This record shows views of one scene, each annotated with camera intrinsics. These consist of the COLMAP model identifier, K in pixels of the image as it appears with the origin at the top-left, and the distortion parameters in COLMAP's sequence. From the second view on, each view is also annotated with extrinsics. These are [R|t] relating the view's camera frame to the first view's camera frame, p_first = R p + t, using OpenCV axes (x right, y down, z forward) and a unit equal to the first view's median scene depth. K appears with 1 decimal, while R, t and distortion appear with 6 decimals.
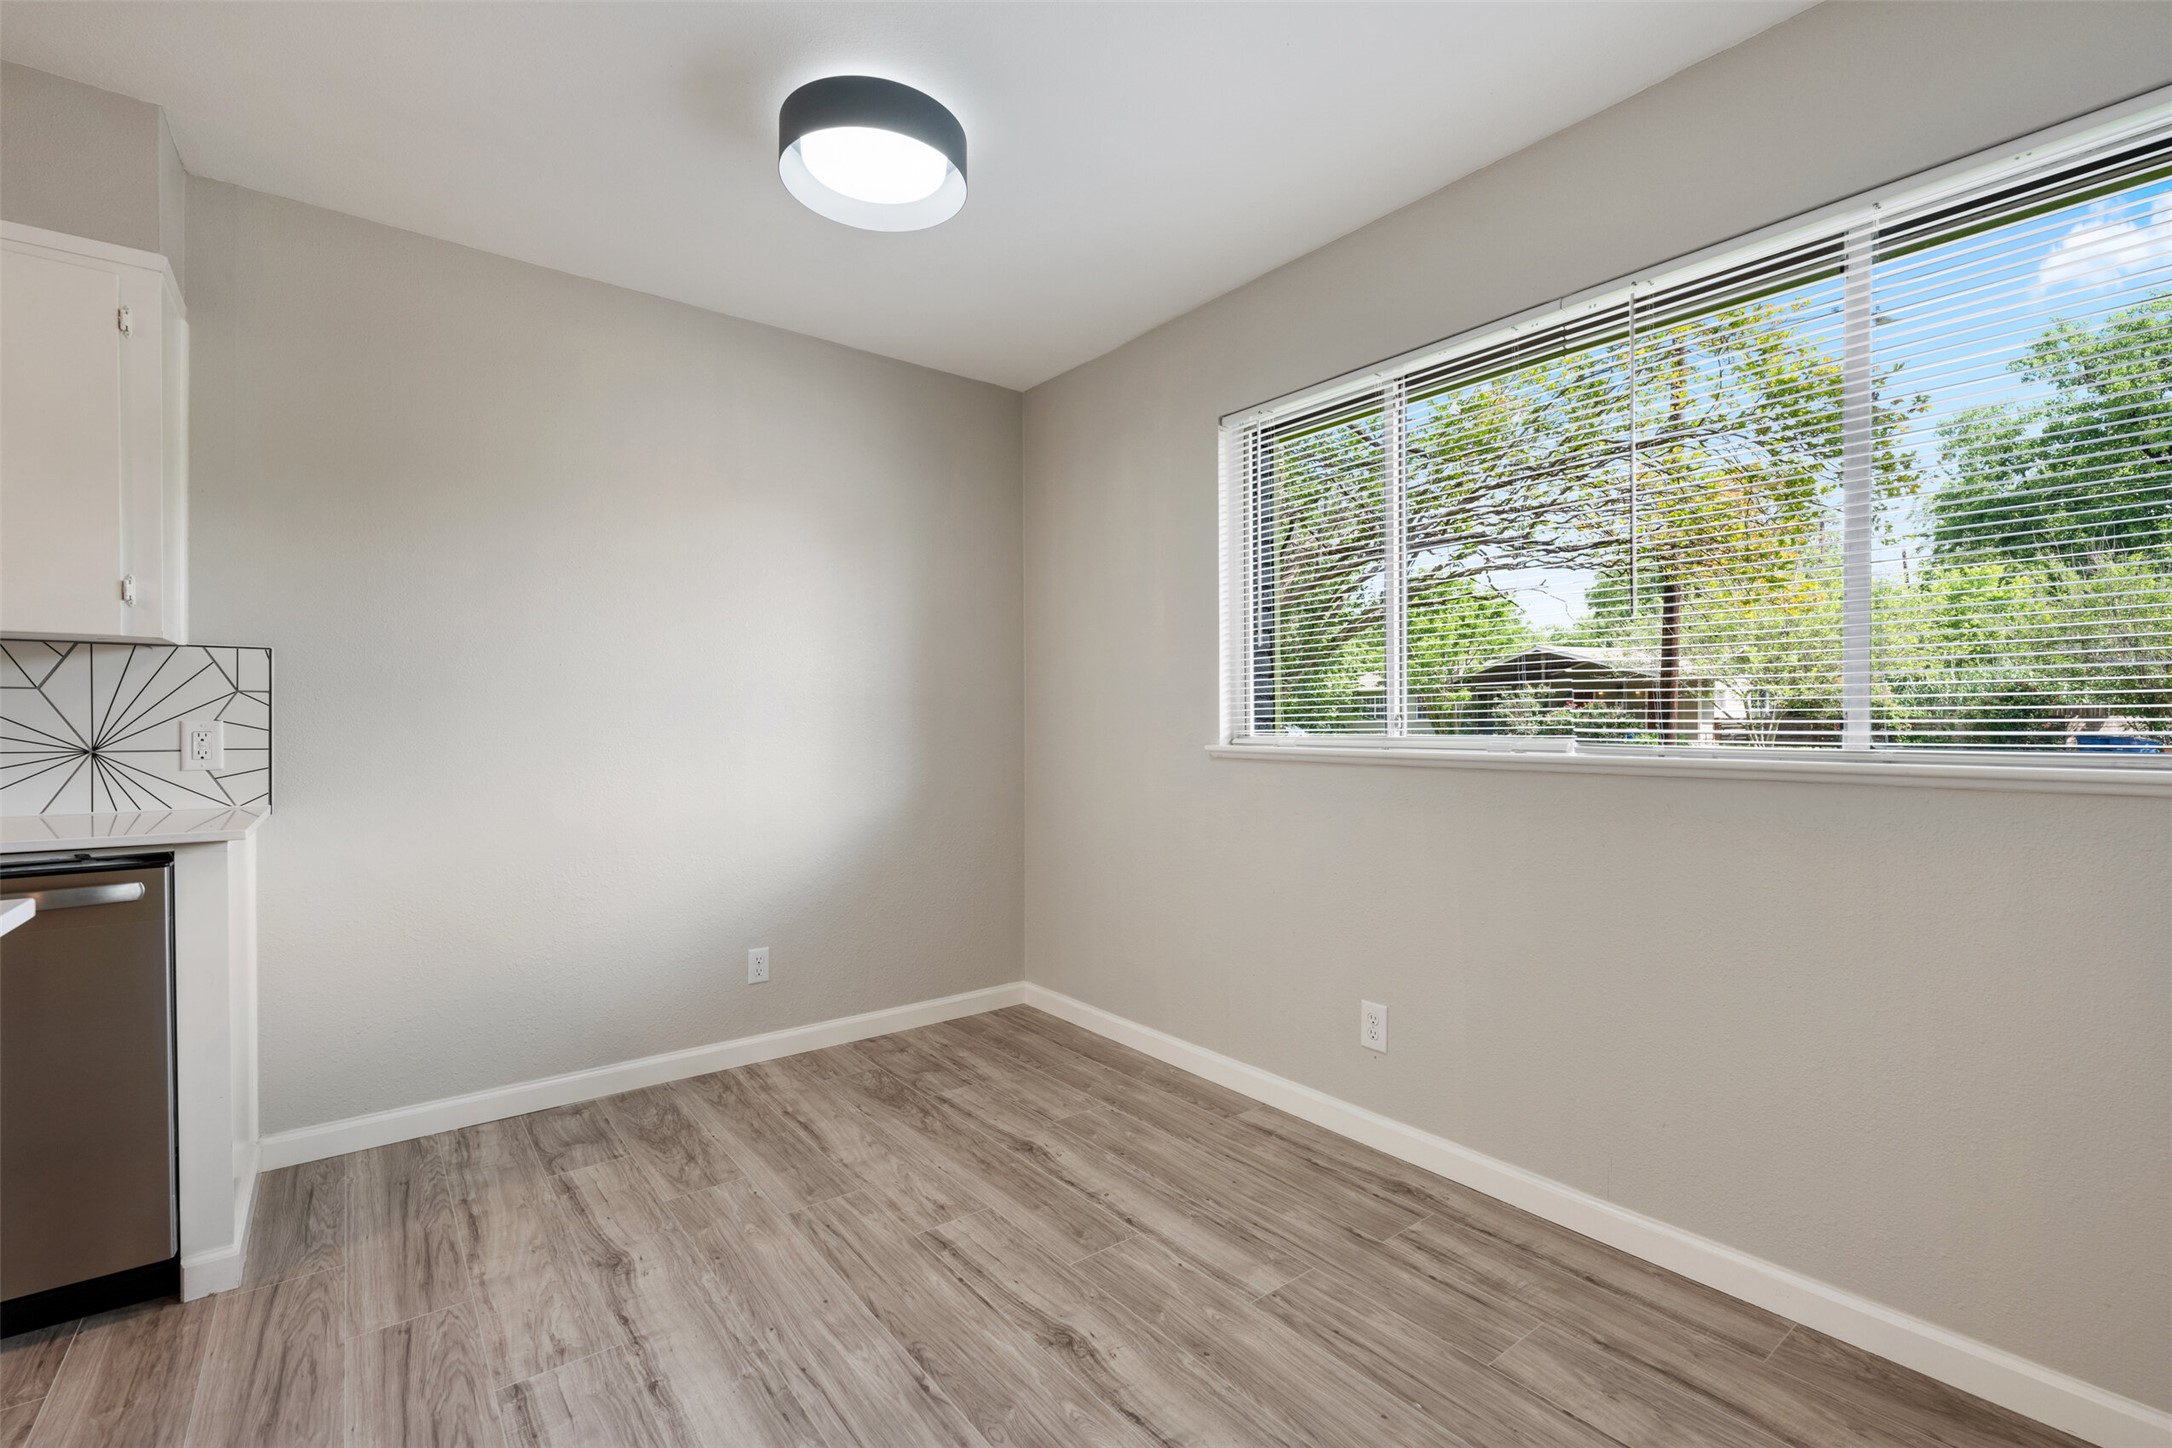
lens RADIAL K [[941.8, 0, 1084.8], [0, 941.8, 731.5], [0, 0, 1]] dist [-0.001910, 0.000386]
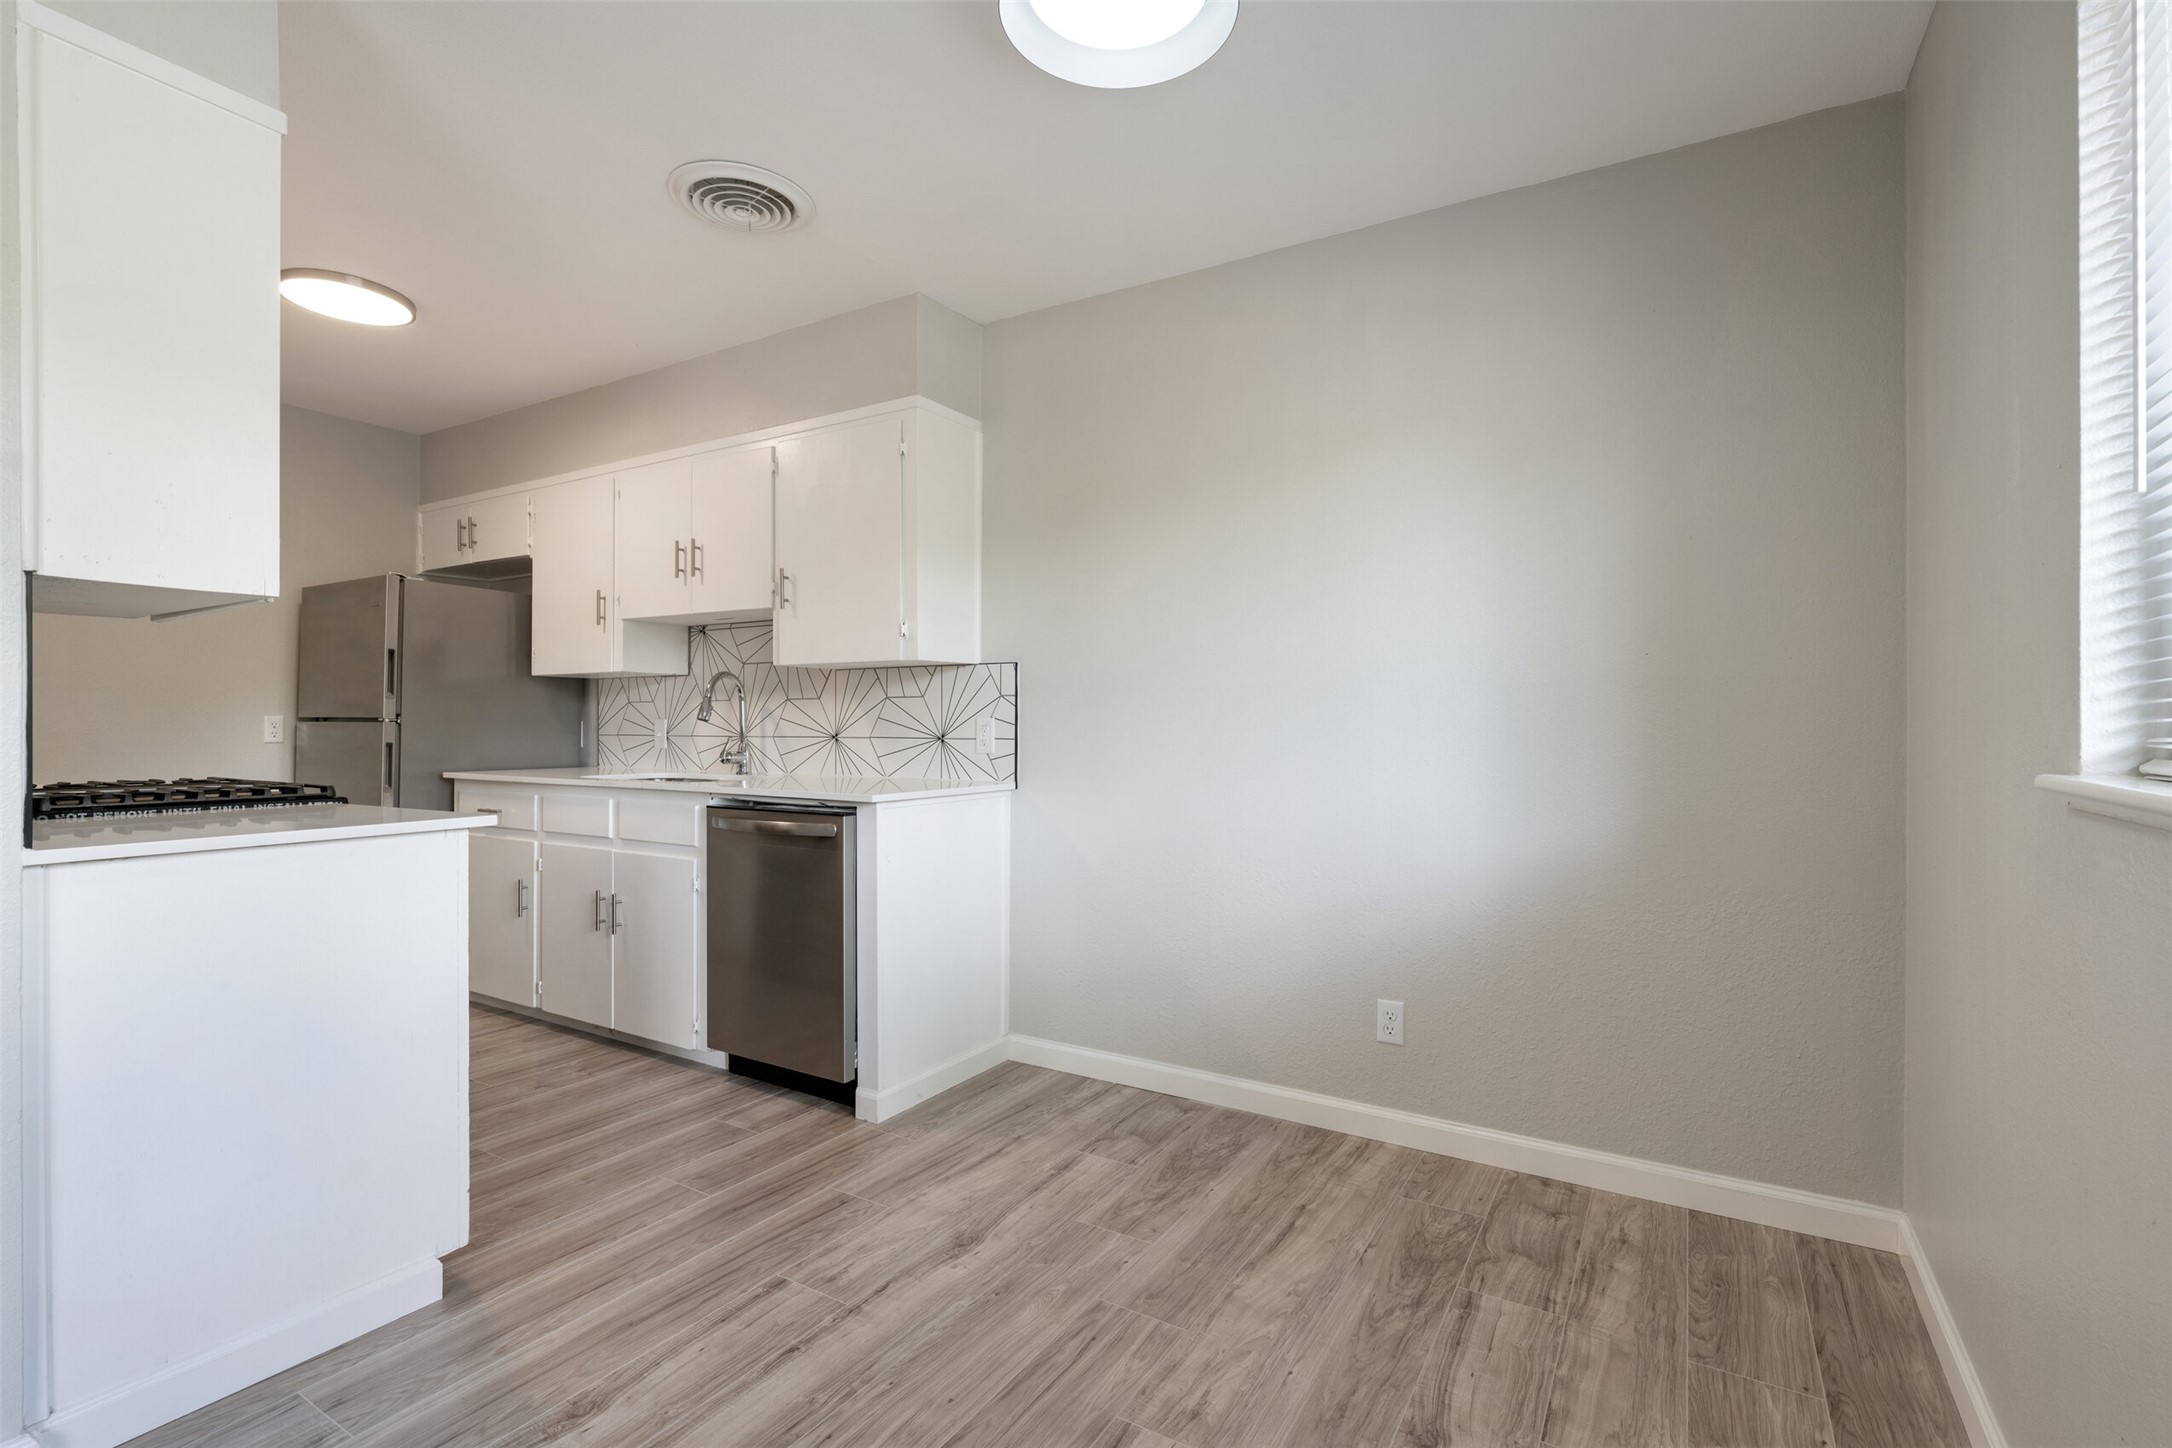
lens RADIAL K [[987.7, 0, 1092.8], [0, 987.7, 726.7], [0, 0, 1]] dist [0.000644, 0.000485]
pose [[0.358659, 0.006111, -0.933449, 0.447265], [-0.009187, 0.999953, 0.003017, -0.003593], [0.933424, 0.007494, 0.358698, 0.595733]]
